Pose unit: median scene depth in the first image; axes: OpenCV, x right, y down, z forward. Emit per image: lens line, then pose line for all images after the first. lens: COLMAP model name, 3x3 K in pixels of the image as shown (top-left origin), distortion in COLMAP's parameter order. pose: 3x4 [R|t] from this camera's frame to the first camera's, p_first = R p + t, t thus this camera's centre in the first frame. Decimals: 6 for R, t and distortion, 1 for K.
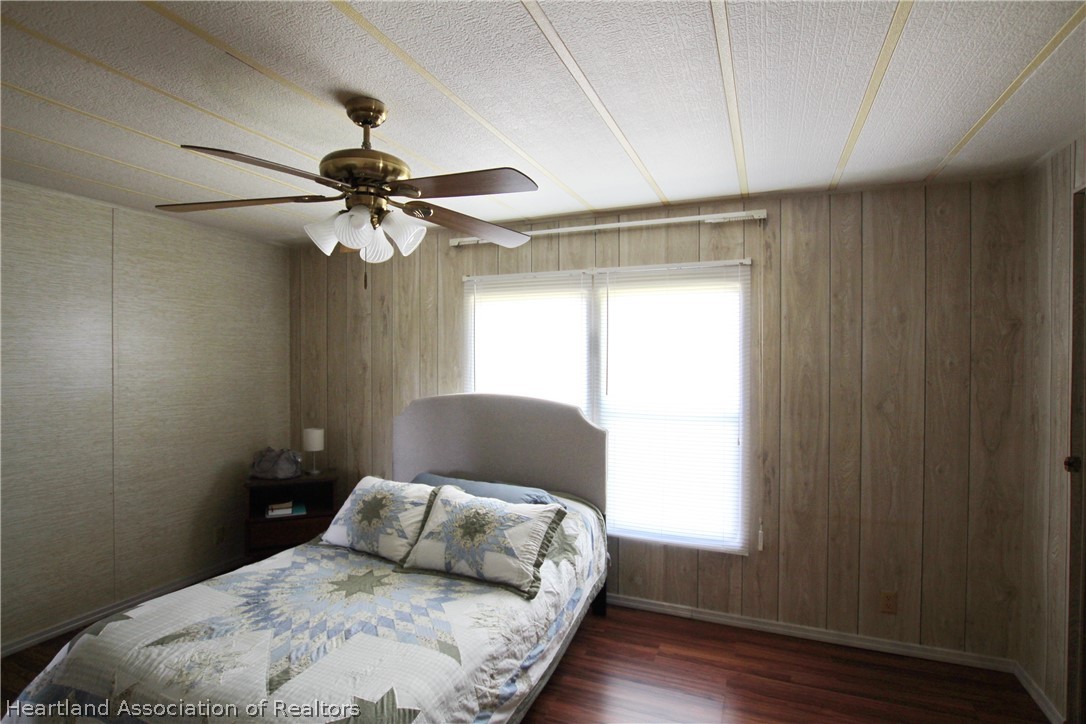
lens RADIAL K [[544.3, 0, 537.7], [0, 544.3, 360.1], [0, 0, 1]] dist [-0.031114, 0.004522]
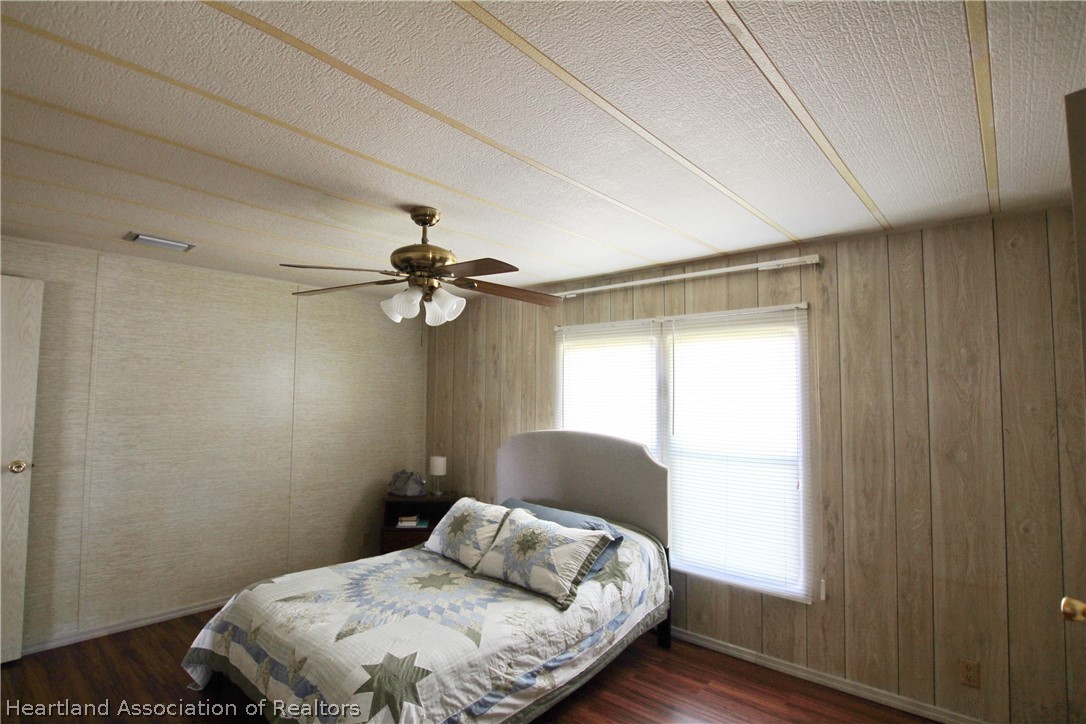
lens RADIAL K [[544.3, 0, 537.9], [0, 544.3, 359.8], [0, 0, 1]] dist [-0.031114, 0.004522]
pose [[0.947563, -0.012721, -0.319314, 0.242715], [-0.010661, 0.997393, -0.071372, -0.004013], [0.319390, 0.071033, 0.944957, -0.107485]]
